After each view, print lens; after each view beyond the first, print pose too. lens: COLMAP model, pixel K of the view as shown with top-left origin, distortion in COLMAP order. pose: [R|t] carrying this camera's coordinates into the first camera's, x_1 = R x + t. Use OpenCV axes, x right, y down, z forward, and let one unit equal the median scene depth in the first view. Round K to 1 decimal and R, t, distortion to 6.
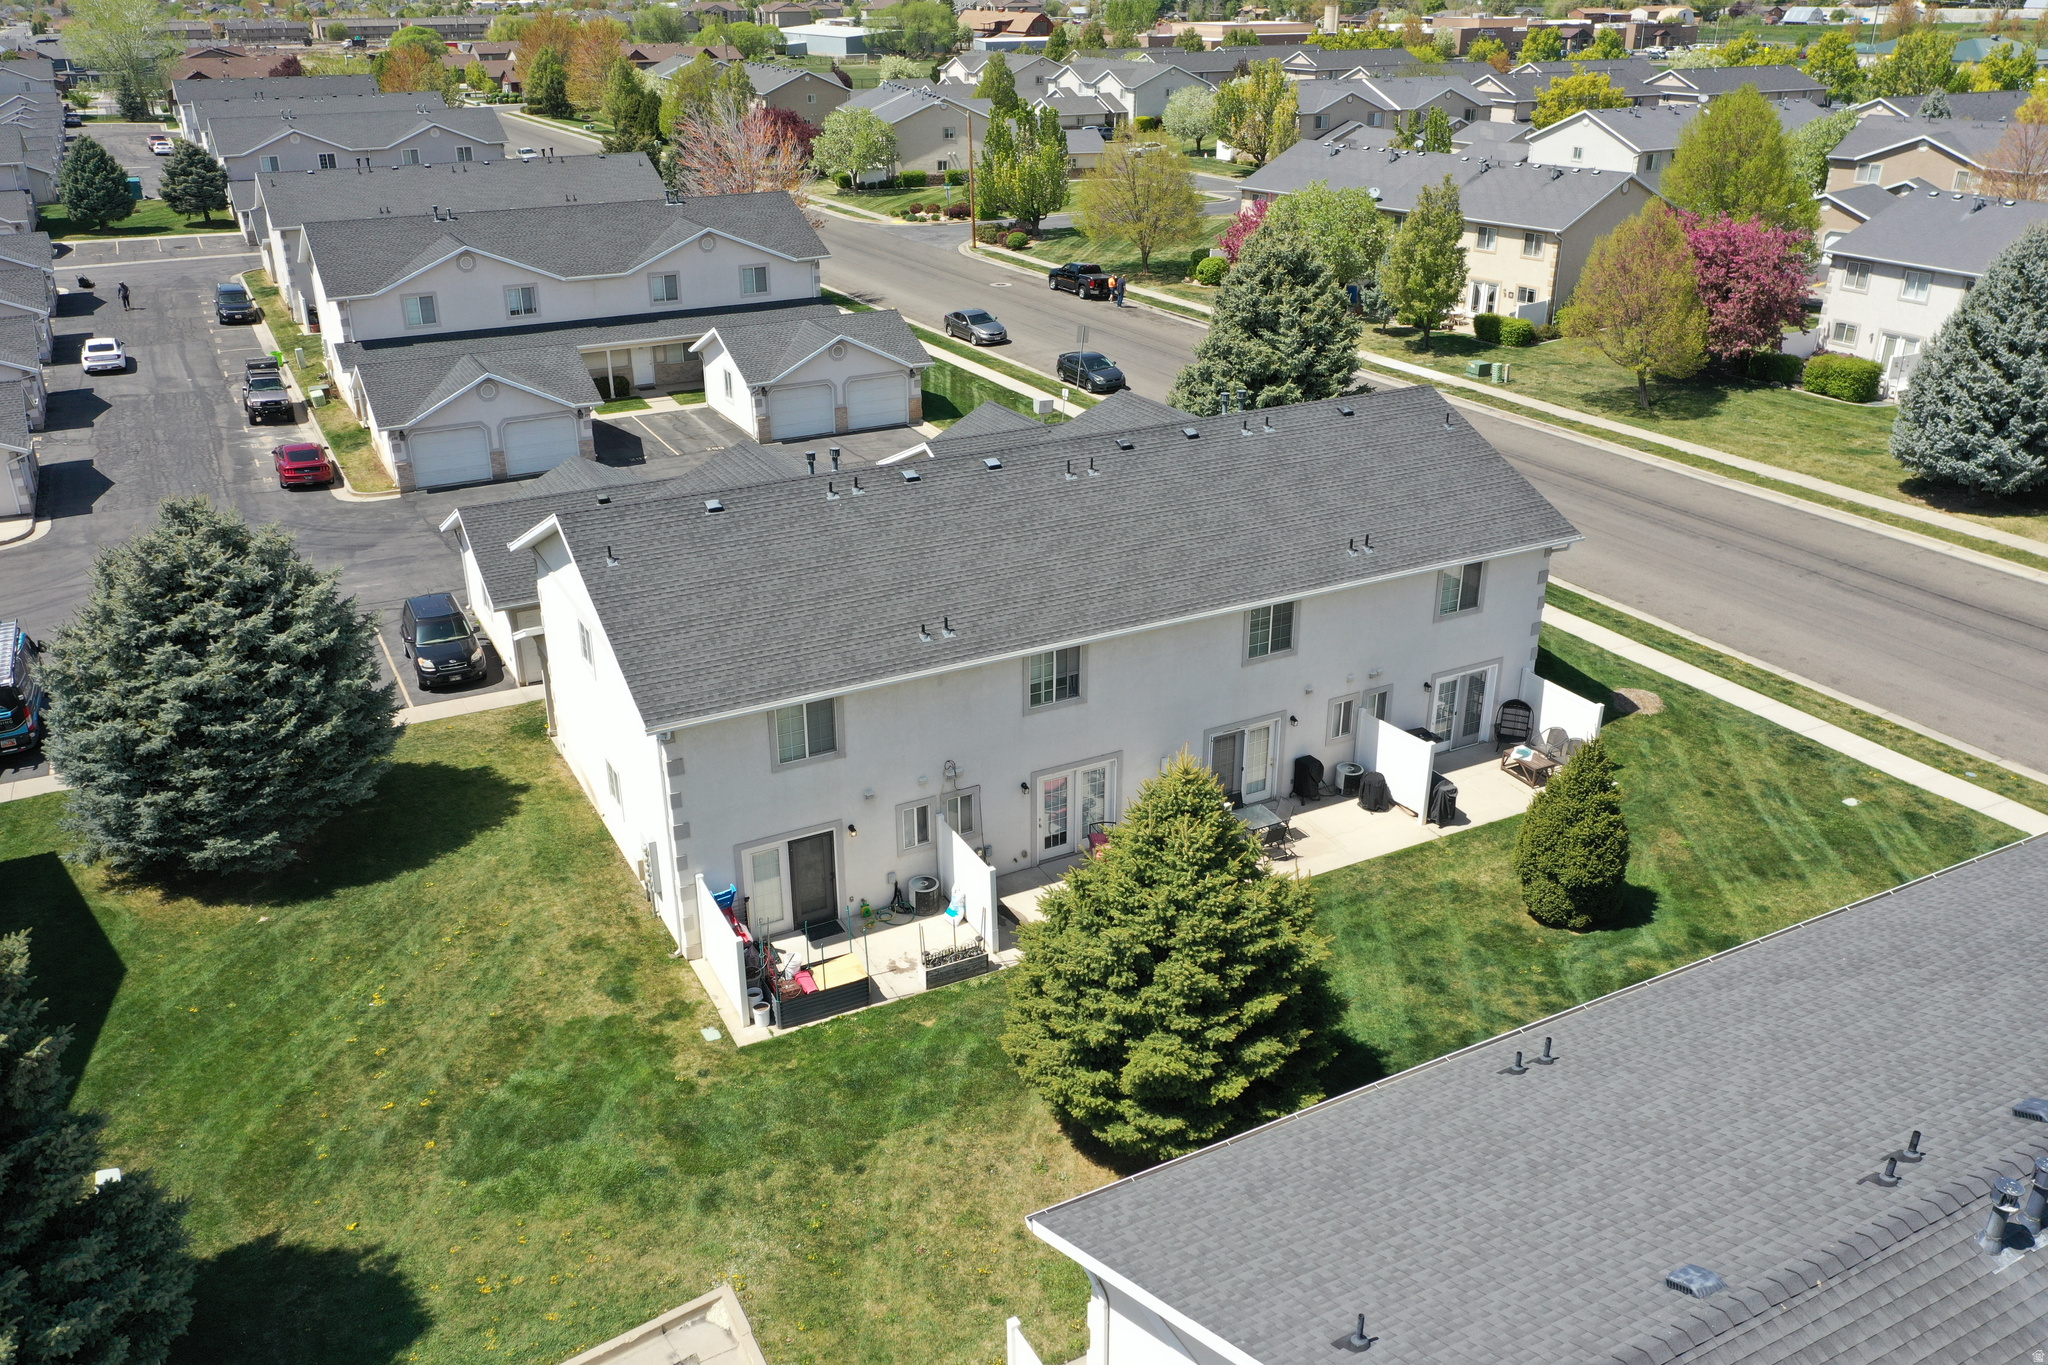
lens RADIAL K [[1606.9, 0, 1012.1], [0, 1606.9, 678.9], [0, 0, 1]] dist [-0.004041, 0.000831]
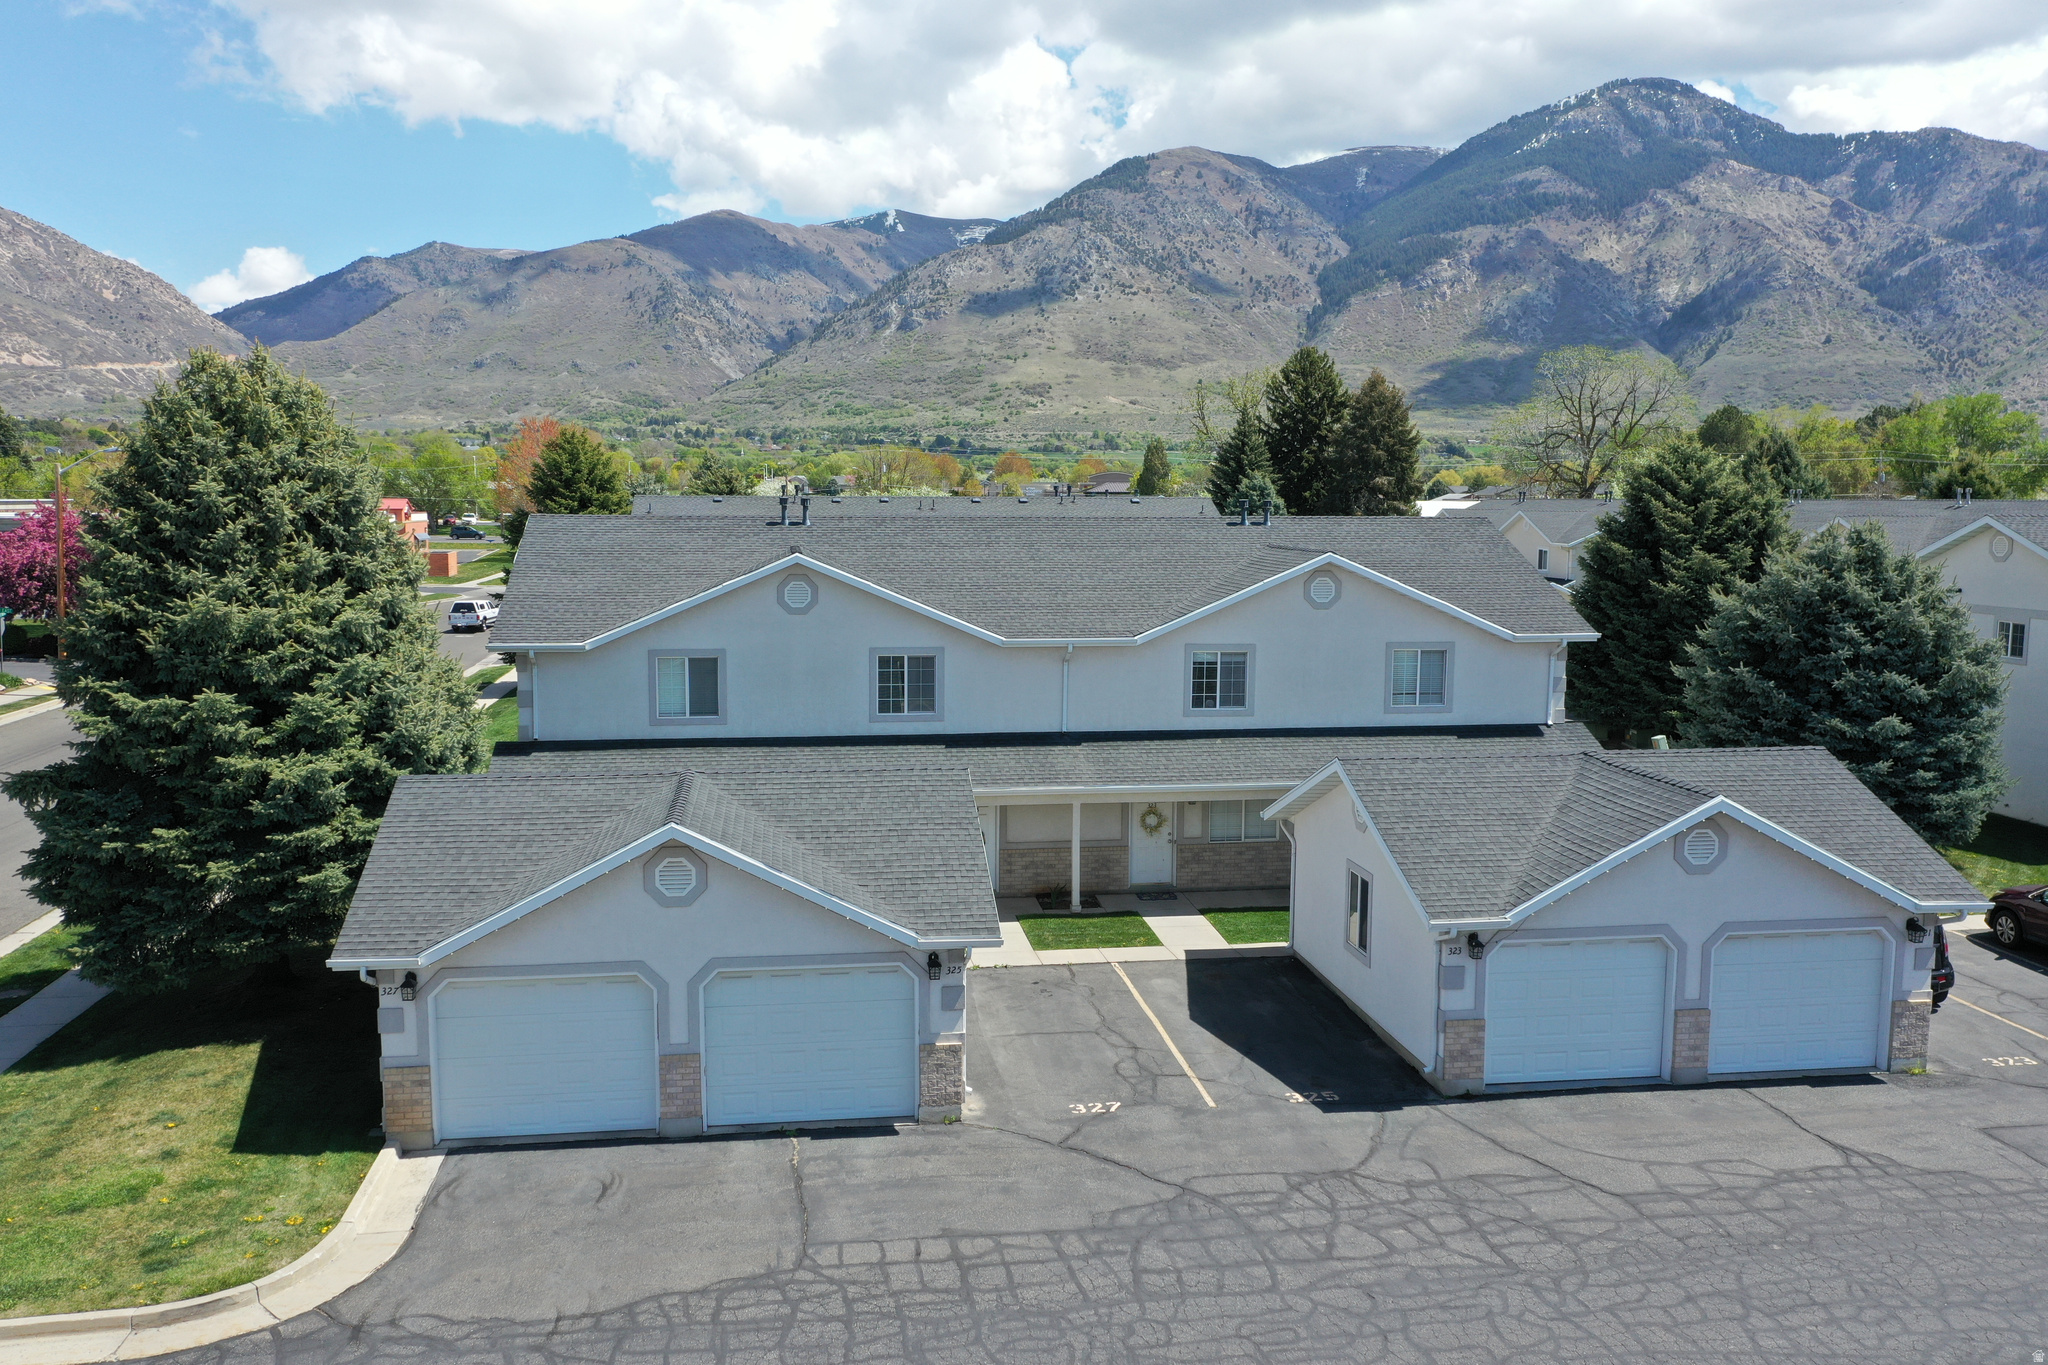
lens RADIAL K [[1605.8, 0, 1002.8], [0, 1605.8, 686.2], [0, 0, 1]] dist [0.003024, 0.002737]
pose [[0.941417, 0.047929, -0.333821, -0.238506], [-0.143458, 0.952740, -0.267779, -0.217260], [0.305210, 0.299981, 0.903802, 1.116518]]
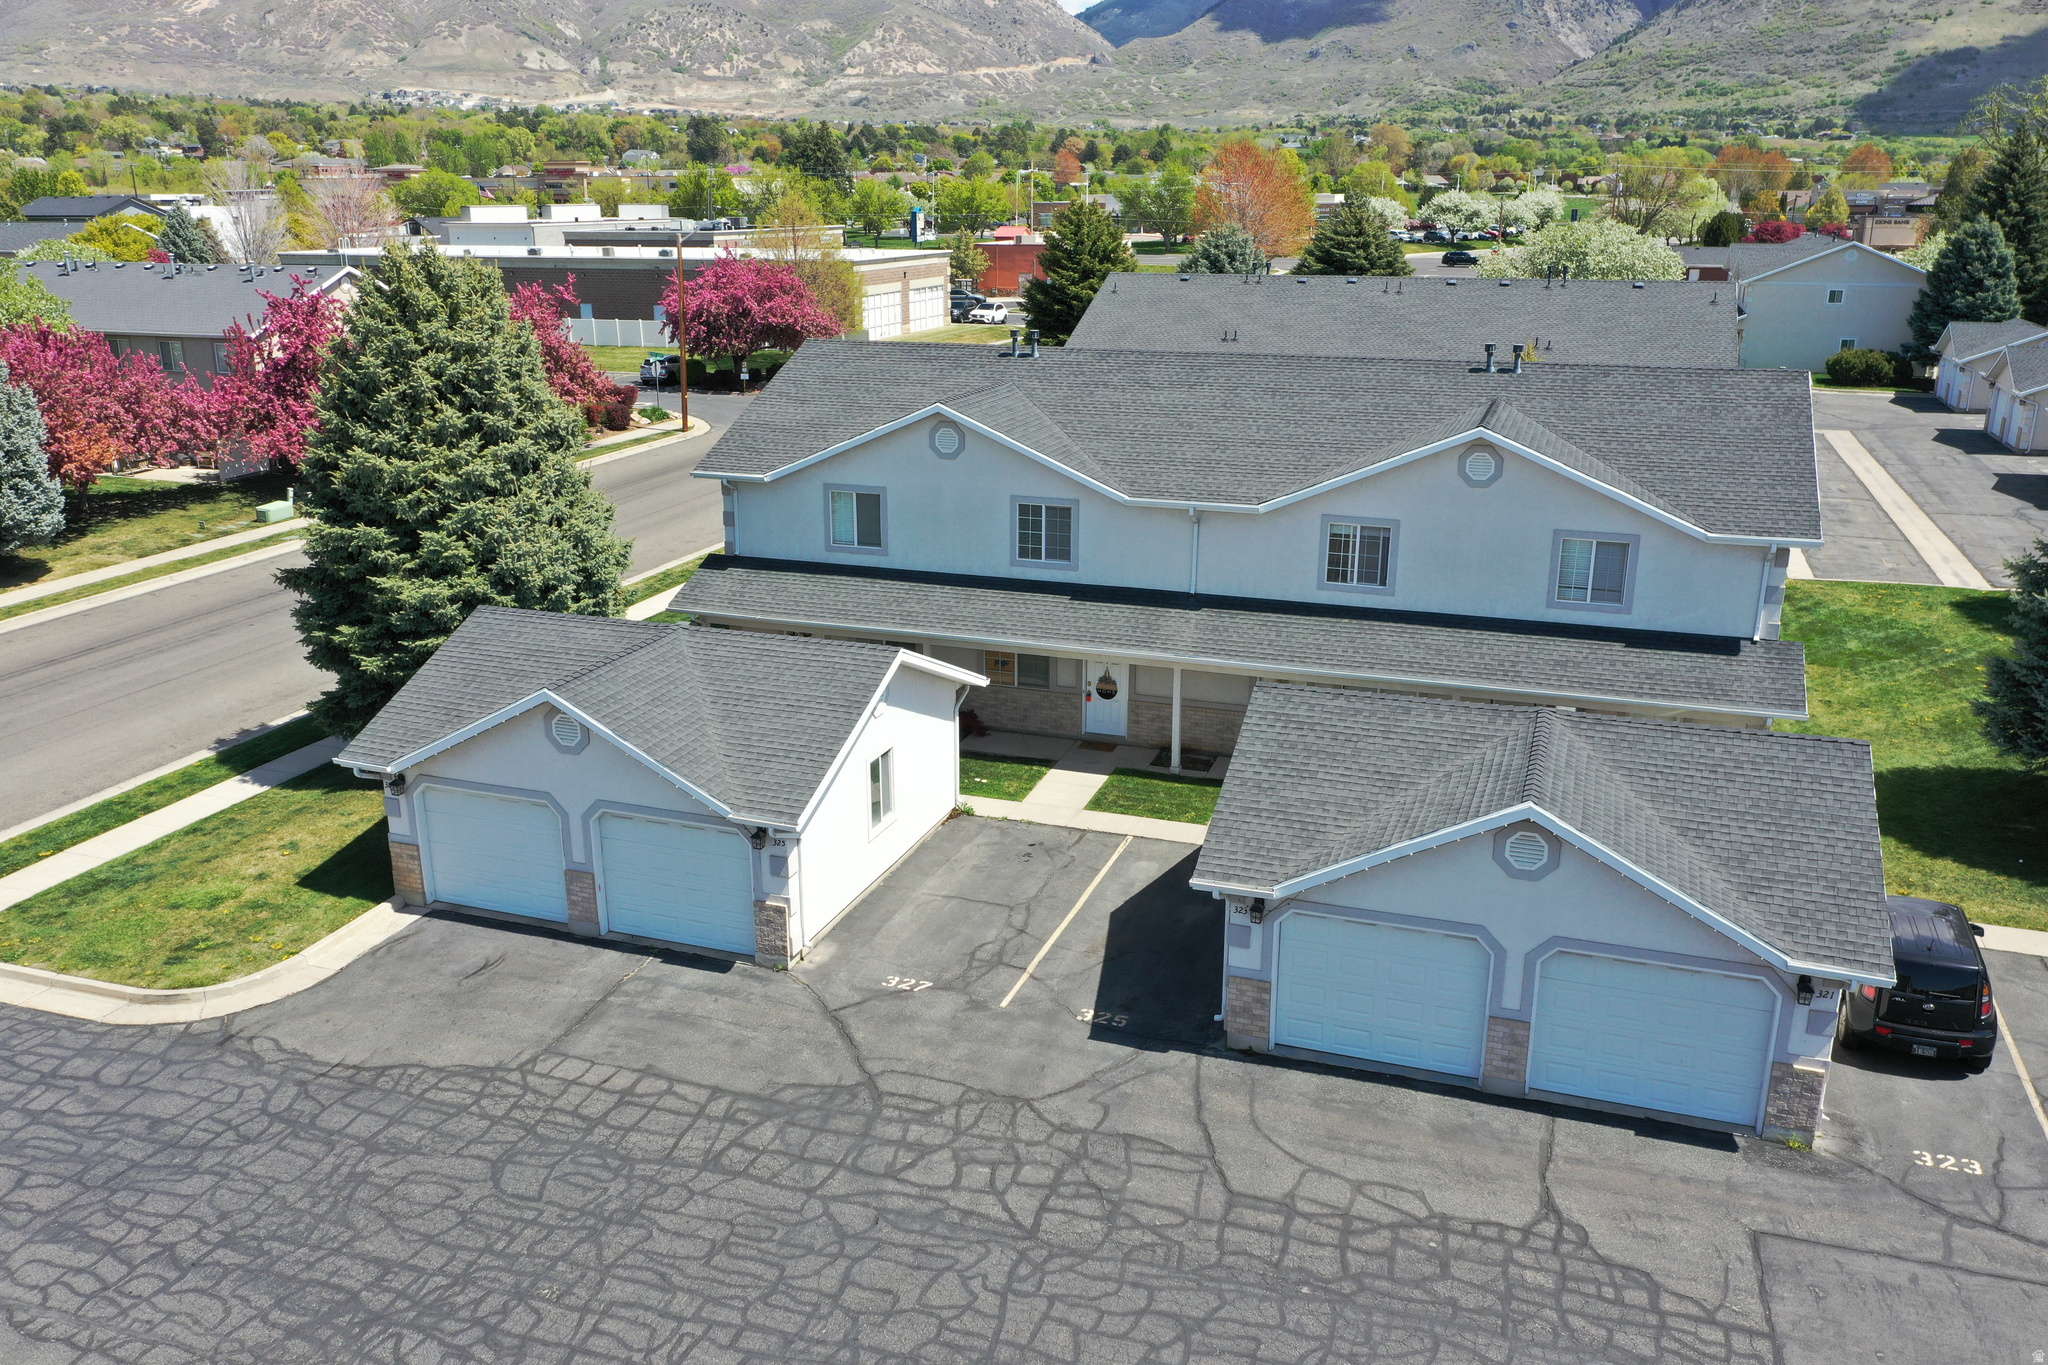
lens RADIAL K [[1606.9, 0, 1012.1], [0, 1606.9, 678.9], [0, 0, 1]] dist [-0.004041, 0.000831]
pose [[0.672954, 0.218019, -0.706825, 0.057677], [-0.298173, 0.954454, 0.010515, -0.366663], [0.676924, 0.203680, 0.707311, 1.251676]]
